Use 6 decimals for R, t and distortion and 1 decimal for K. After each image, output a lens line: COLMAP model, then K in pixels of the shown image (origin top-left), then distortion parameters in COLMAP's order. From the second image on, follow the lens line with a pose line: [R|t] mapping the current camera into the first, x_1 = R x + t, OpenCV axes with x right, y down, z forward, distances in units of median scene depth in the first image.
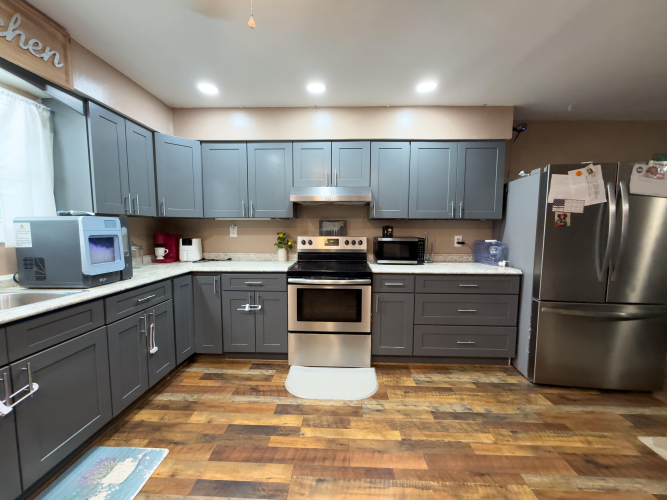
lens RADIAL K [[266.3, 0, 331.8], [0, 266.3, 249.3], [0, 0, 1]] dist [-0.000377, -0.000111]
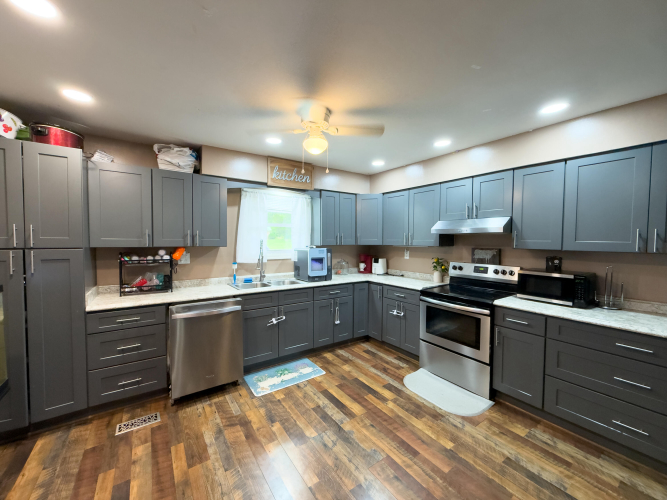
lens RADIAL K [[266.3, 0, 331.8], [0, 266.3, 249.3], [0, 0, 1]] dist [-0.000377, -0.000111]
pose [[0.598442, 0.029738, -0.800614, 0.612011], [-0.066924, 0.997674, -0.012966, -0.069047], [0.798366, 0.061340, 0.599040, -0.104720]]
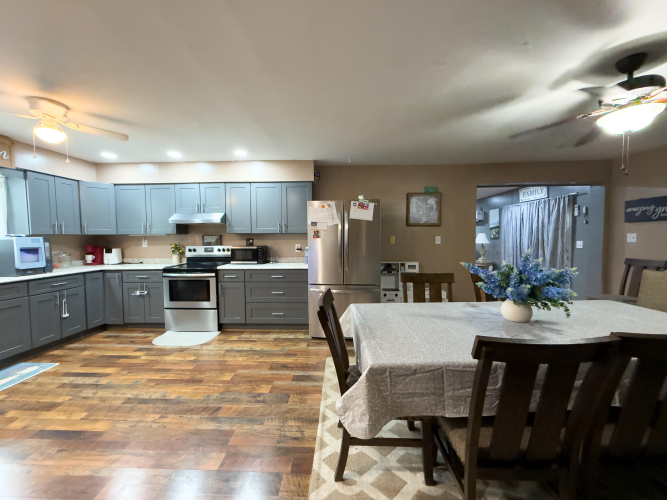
lens RADIAL K [[266.3, 0, 331.8], [0, 266.3, 249.3], [0, 0, 1]] dist [-0.000377, -0.000111]
pose [[0.999908, -0.012374, -0.005472, 0.869383], [0.012192, 0.999408, -0.032165, 0.032095], [0.005867, 0.032095, 0.999468, -0.575592]]
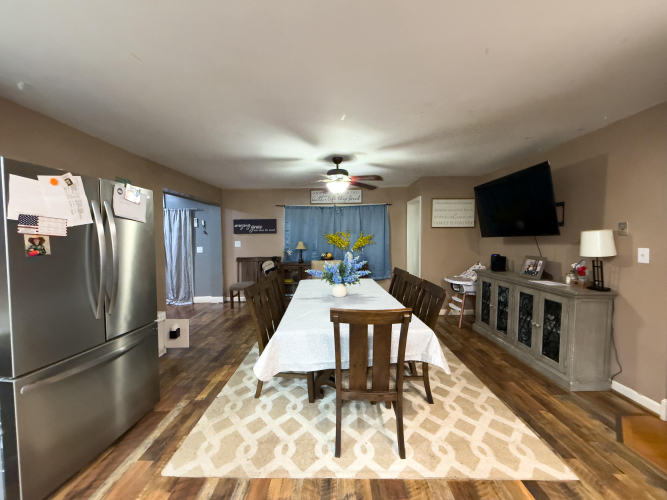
lens RADIAL K [[266.3, 0, 331.8], [0, 266.3, 249.3], [0, 0, 1]] dist [-0.000377, -0.000111]
pose [[-0.023035, -0.045713, 0.998689, 0.160390], [0.086912, 0.995080, 0.047552, -0.063005], [-0.995950, 0.087893, -0.018948, 0.246857]]
